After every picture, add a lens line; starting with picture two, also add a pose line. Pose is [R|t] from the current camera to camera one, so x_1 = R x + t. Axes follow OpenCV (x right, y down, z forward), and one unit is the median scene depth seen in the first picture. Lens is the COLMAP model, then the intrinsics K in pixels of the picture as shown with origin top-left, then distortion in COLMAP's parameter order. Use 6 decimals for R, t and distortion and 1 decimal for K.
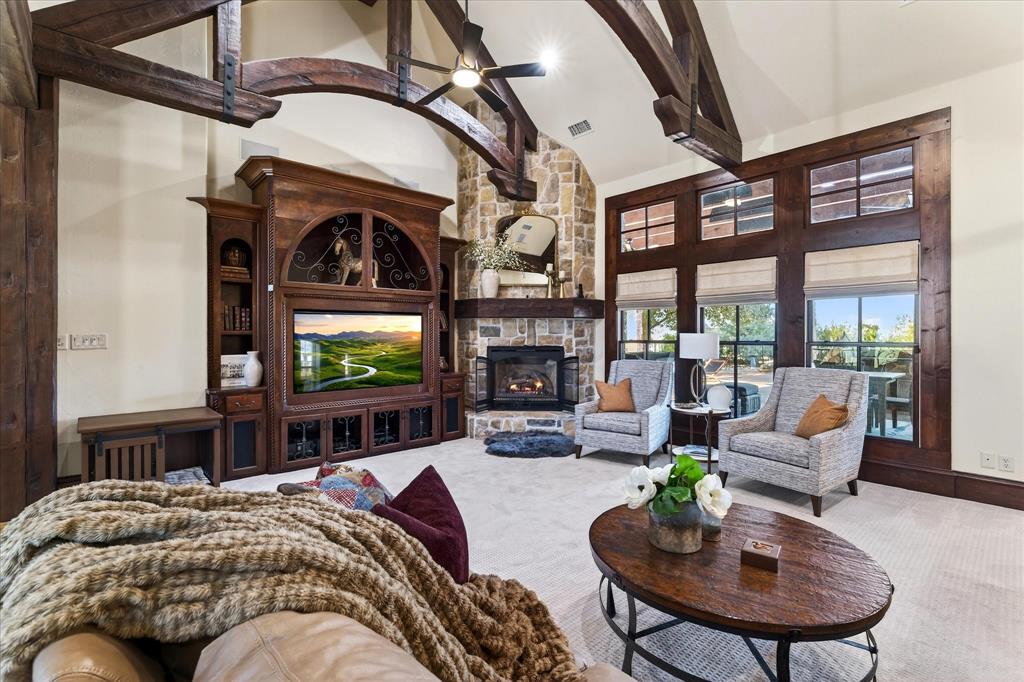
lens RADIAL K [[465.7, 0, 486.0], [0, 465.7, 331.6], [0, 0, 1]] dist [-0.004864, 0.000874]
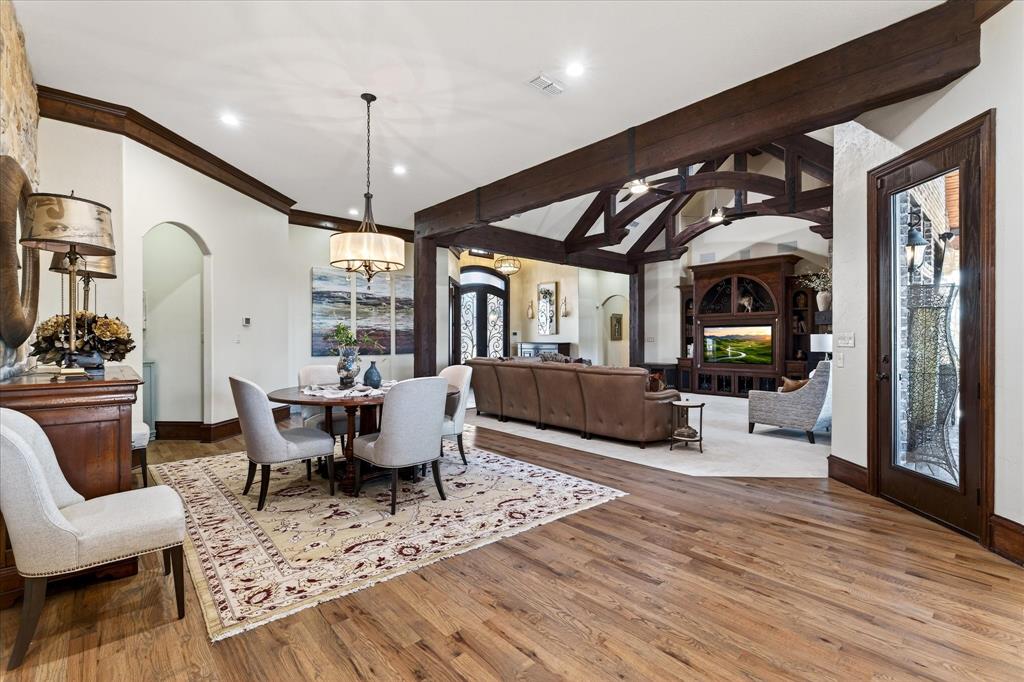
lens RADIAL K [[465.7, 0, 510.9], [0, 465.7, 339.6], [0, 0, 1]] dist [-0.004864, 0.000874]
pose [[0.012578, -0.001612, -0.999920, 1.589387], [0.003134, 0.999994, -0.001573, 0.017943], [0.999916, -0.003114, 0.012583, 0.001155]]
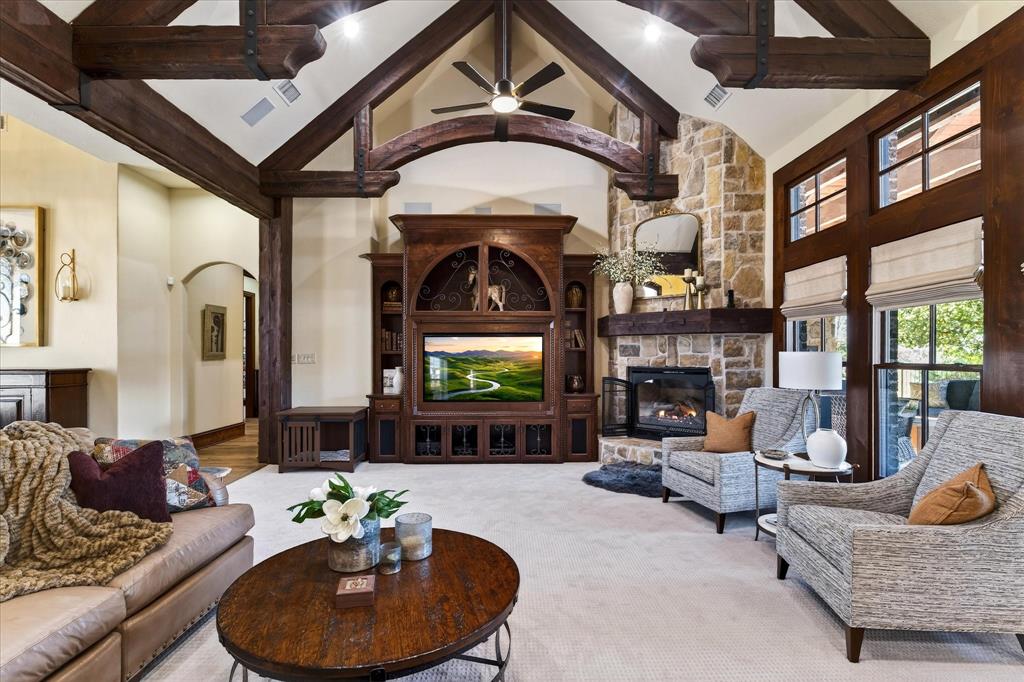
lens RADIAL K [[465.7, 0, 496.4], [0, 465.7, 348.6], [0, 0, 1]] dist [-0.004864, 0.000874]
pose [[0.764412, -0.007111, -0.644689, 0.439398], [0.003734, 0.999971, -0.006602, 0.001652], [0.644717, 0.002640, 0.764417, 0.149284]]
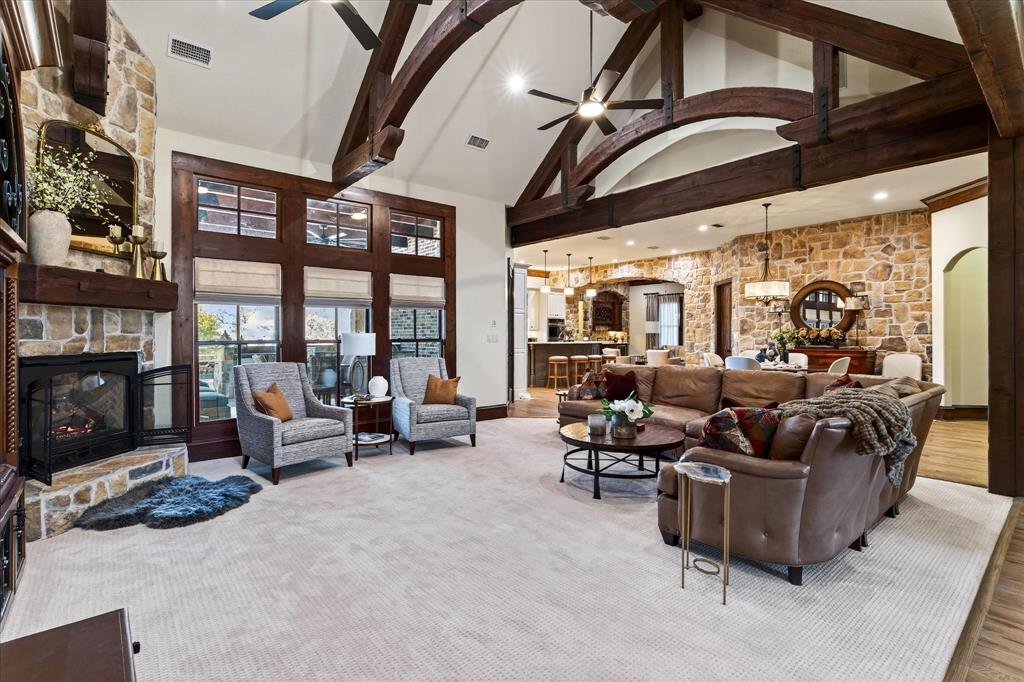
lens RADIAL K [[497.6, 0, 504.0], [0, 497.6, 333.3], [0, 0, 1]] dist [-0.002378, 0.001373]
pose [[0.014436, 0.004337, 0.999886, -0.585577], [0.000418, 0.999990, -0.004344, 0.008495], [-0.999896, 0.000480, 0.014435, 0.509636]]
